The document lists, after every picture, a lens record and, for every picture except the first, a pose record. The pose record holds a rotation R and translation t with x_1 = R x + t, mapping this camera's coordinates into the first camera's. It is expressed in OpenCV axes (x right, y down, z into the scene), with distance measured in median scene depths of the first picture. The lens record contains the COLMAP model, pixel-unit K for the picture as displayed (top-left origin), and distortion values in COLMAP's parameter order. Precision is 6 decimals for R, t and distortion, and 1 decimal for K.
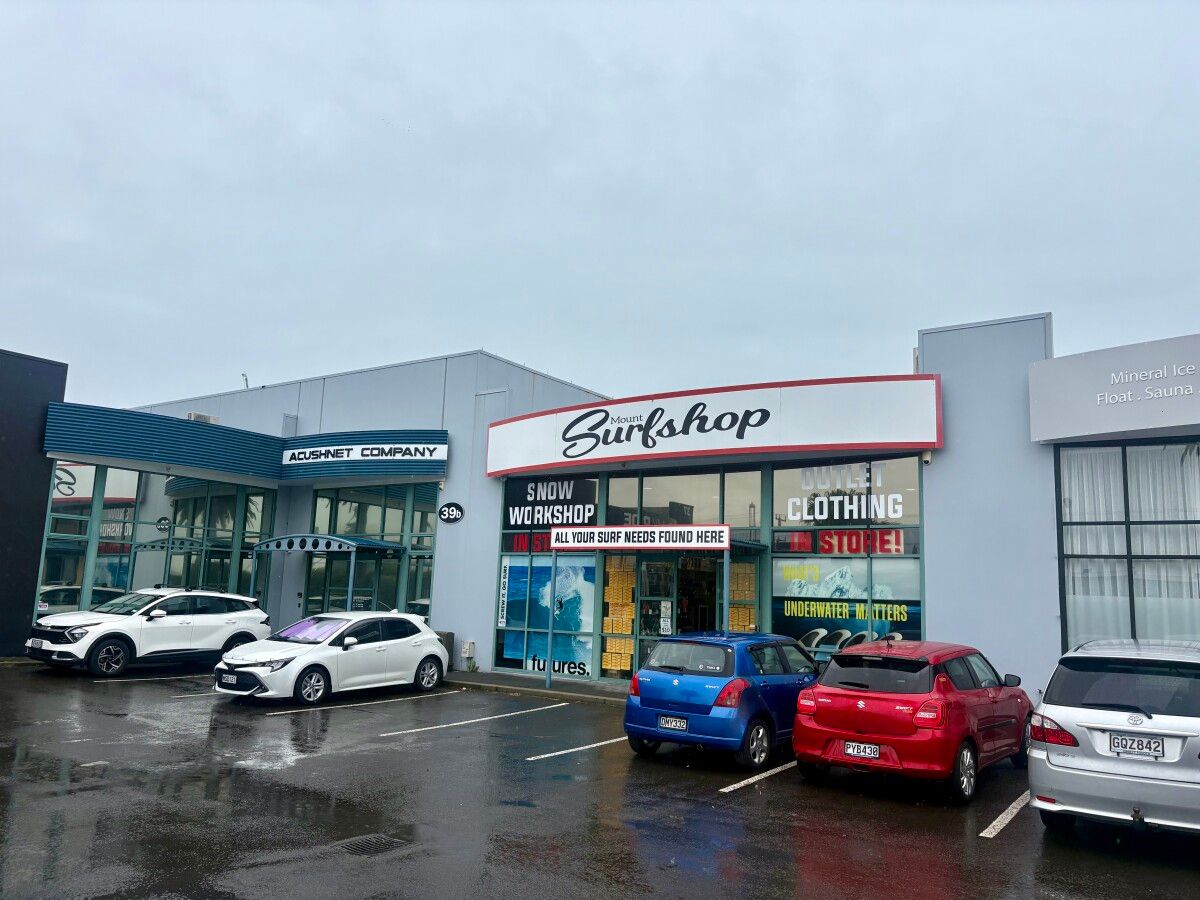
lens RADIAL K [[916.4, 0, 600.0], [0, 916.4, 450.0], [0, 0, 1]] dist [0.069746, -0.083072]
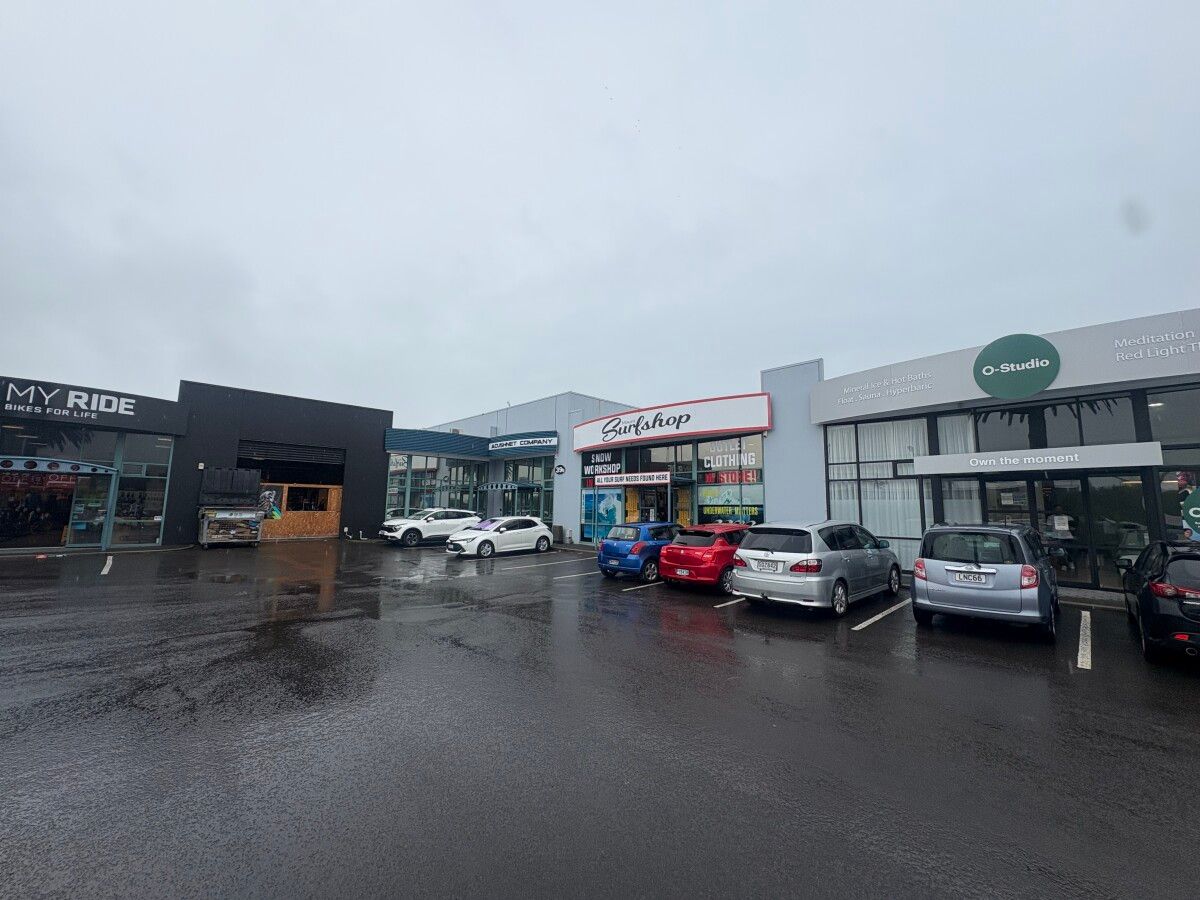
lens RADIAL K [[480.7, 0, 600.0], [0, 480.7, 450.0], [0, 0, 1]] dist [-0.000213, -0.000013]
pose [[0.982061, -0.047844, -0.182394, 0.166626], [0.054460, 0.998021, 0.031437, -0.008503], [0.180529, -0.040806, 0.982723, -0.085213]]
